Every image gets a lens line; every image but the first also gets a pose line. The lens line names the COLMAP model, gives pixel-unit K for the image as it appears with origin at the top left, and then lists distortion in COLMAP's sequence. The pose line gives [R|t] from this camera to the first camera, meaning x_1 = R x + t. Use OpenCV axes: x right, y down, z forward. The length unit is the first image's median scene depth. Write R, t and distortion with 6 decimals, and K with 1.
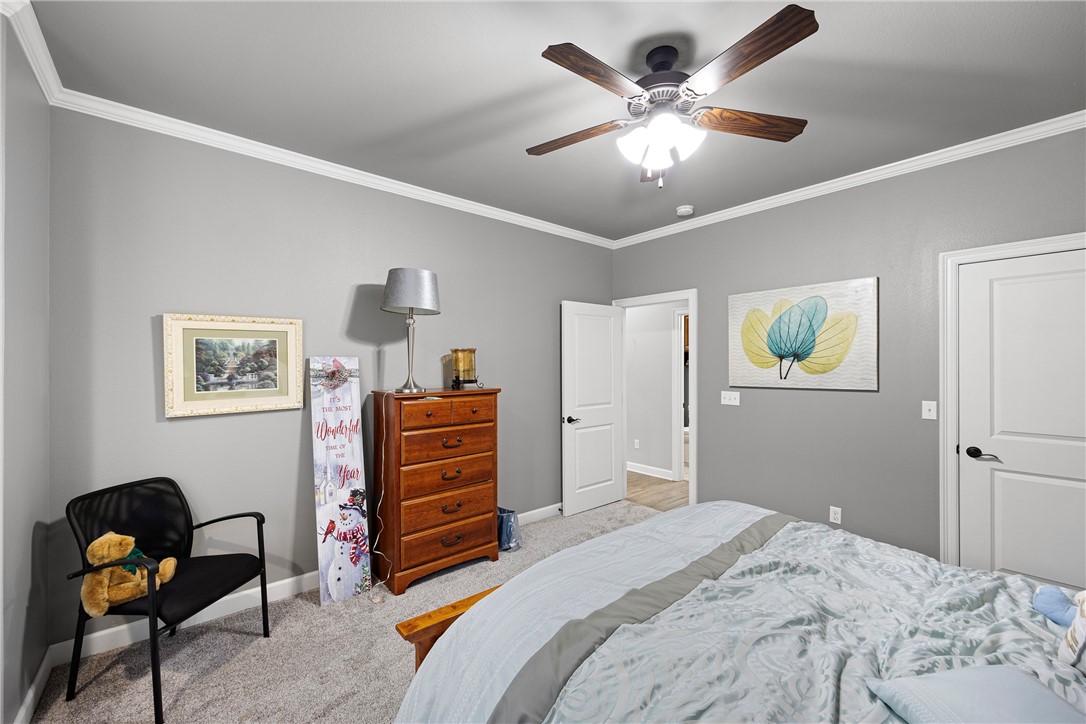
lens RADIAL K [[448.6, 0, 539.6], [0, 448.6, 369.2], [0, 0, 1]] dist [0.003913, -0.000348]
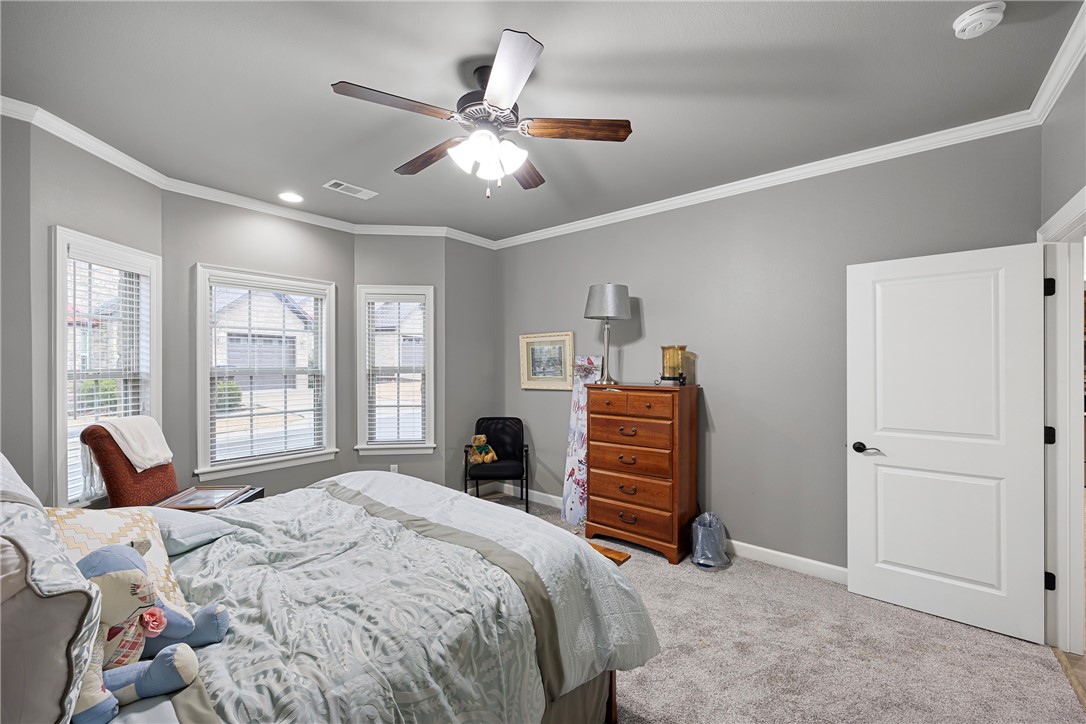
lens RADIAL K [[420.1, 0, 534.6], [0, 420.1, 359.1], [0, 0, 1]] dist [-0.000681, 0.000049]
pose [[0.180531, -0.003564, -0.983563, 0.832577], [-0.011121, 0.999922, -0.005665, -0.008968], [0.983506, 0.011961, 0.180478, 0.604053]]
